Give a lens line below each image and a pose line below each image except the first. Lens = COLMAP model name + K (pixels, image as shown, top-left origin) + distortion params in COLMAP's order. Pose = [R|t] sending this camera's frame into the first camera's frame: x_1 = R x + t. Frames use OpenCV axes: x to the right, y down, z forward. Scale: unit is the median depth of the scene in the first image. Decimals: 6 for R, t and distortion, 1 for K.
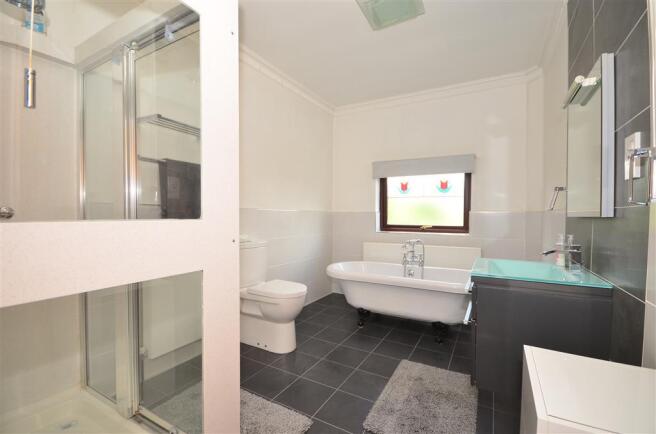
lens RADIAL K [[291.5, 0, 325.2], [0, 291.5, 221.0], [0, 0, 1]] dist [0.001438, -0.000066]
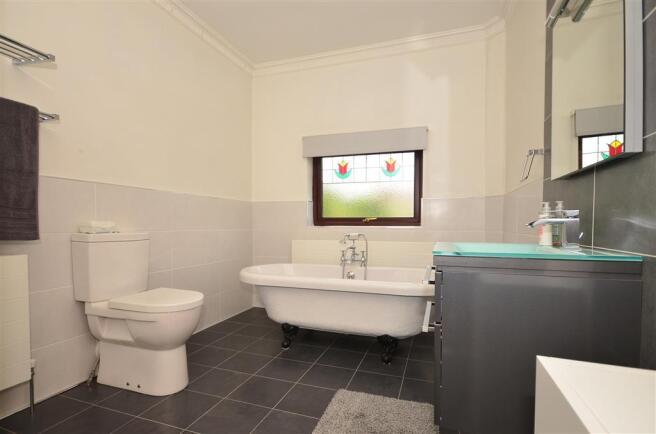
lens RADIAL K [[339.9, 0, 310.5], [0, 339.9, 230.6], [0, 0, 1]] dist [0.014200, -0.000009]
pose [[0.987603, -0.010297, 0.156636, 0.054559], [0.009303, 0.999932, 0.007078, 0.060705], [-0.156698, -0.005533, 0.987631, 0.144109]]
